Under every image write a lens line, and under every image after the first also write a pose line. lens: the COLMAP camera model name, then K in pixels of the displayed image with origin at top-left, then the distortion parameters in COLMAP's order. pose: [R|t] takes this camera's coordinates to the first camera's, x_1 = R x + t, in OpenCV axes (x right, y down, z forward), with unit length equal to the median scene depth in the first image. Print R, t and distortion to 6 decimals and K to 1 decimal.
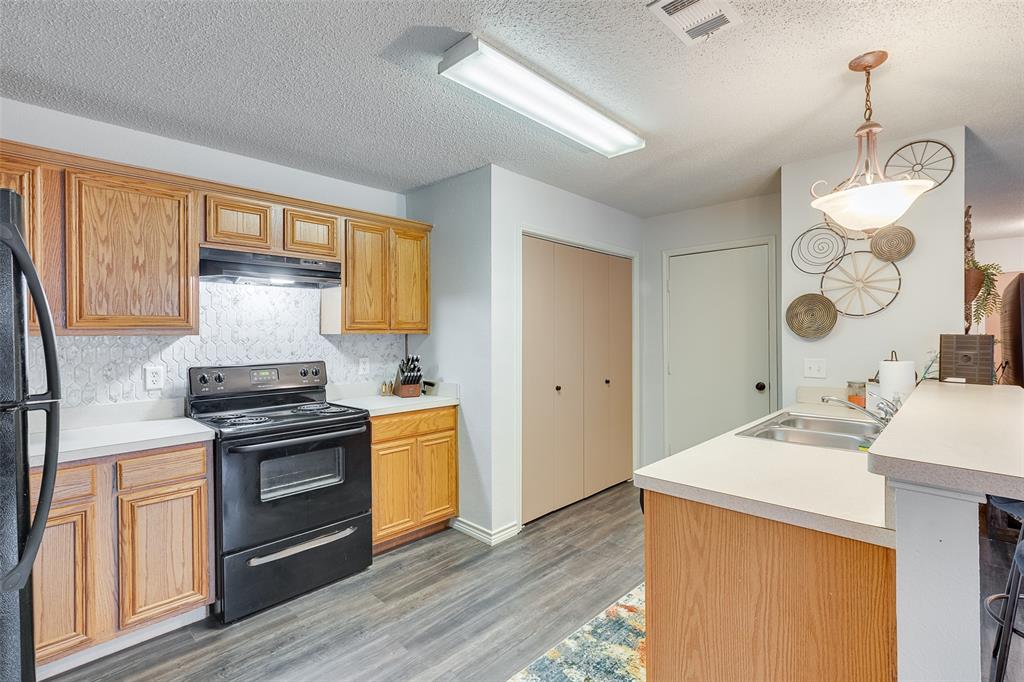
lens RADIAL K [[466.3, 0, 514.7], [0, 466.3, 334.9], [0, 0, 1]] dist [-0.002744, -0.000582]
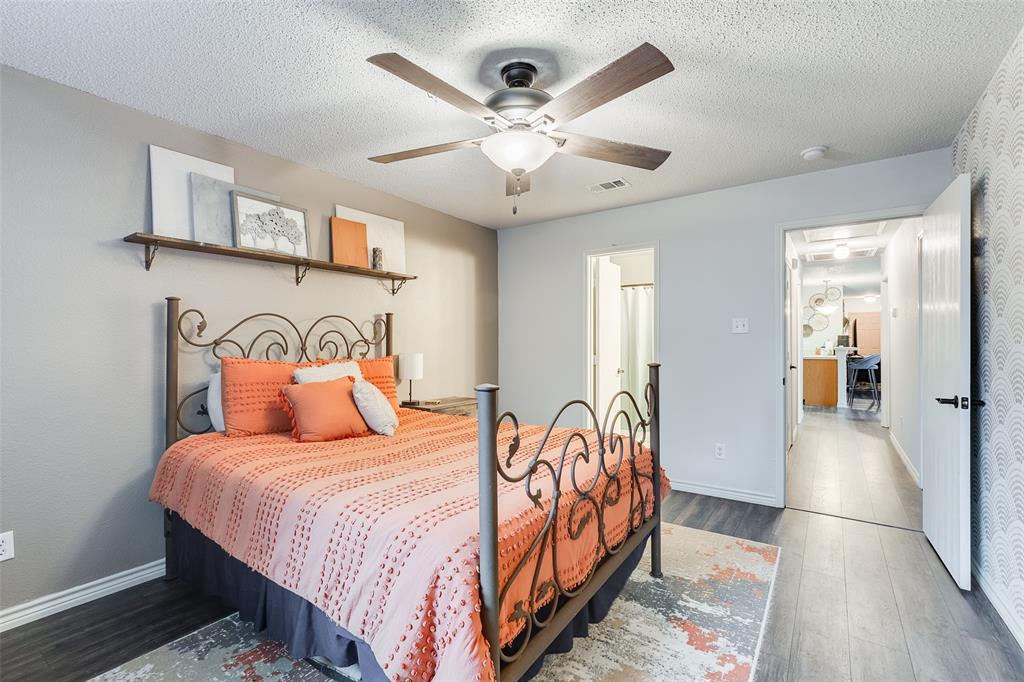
lens RADIAL K [[458.0, 0, 512.0], [0, 458.0, 341.0], [0, 0, 1]] dist [-0.002912, -0.000150]
pose [[0.988270, 0.003807, 0.152672, -2.653979], [-0.003755, 0.999993, -0.000626, 0.062163], [-0.152673, 0.000045, 0.988277, -2.662623]]
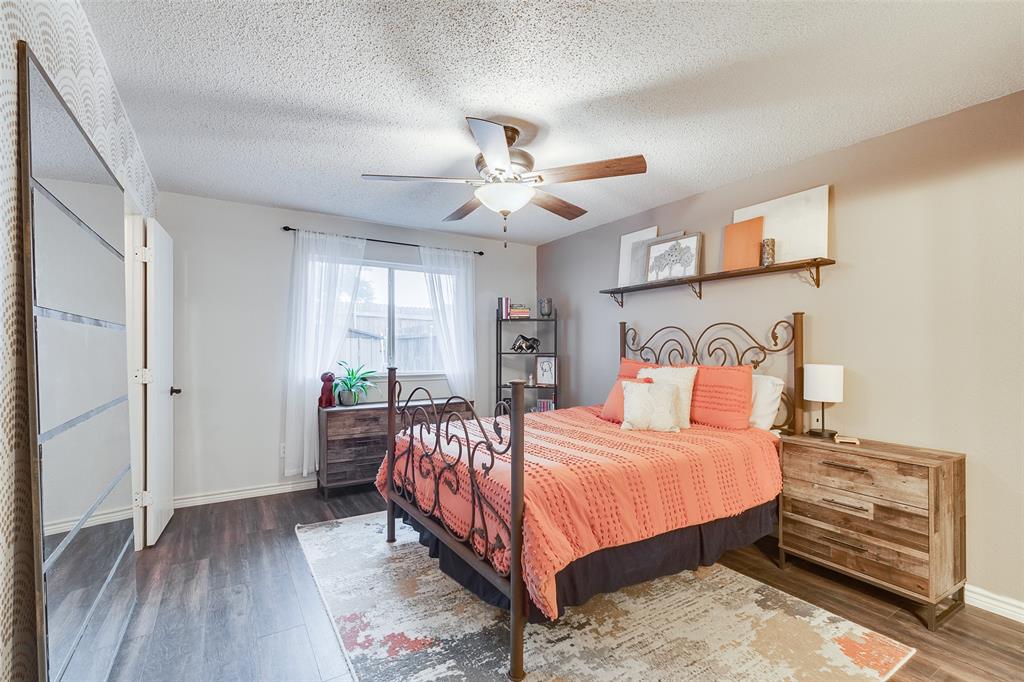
lens RADIAL K [[458.0, 0, 512.0], [0, 458.0, 341.0], [0, 0, 1]] dist [-0.002912, -0.000150]
pose [[-0.241433, -0.007303, -0.970390, -1.307174], [0.002180, 0.999965, -0.008068, 0.051390], [0.970415, -0.004063, -0.241409, -1.383183]]
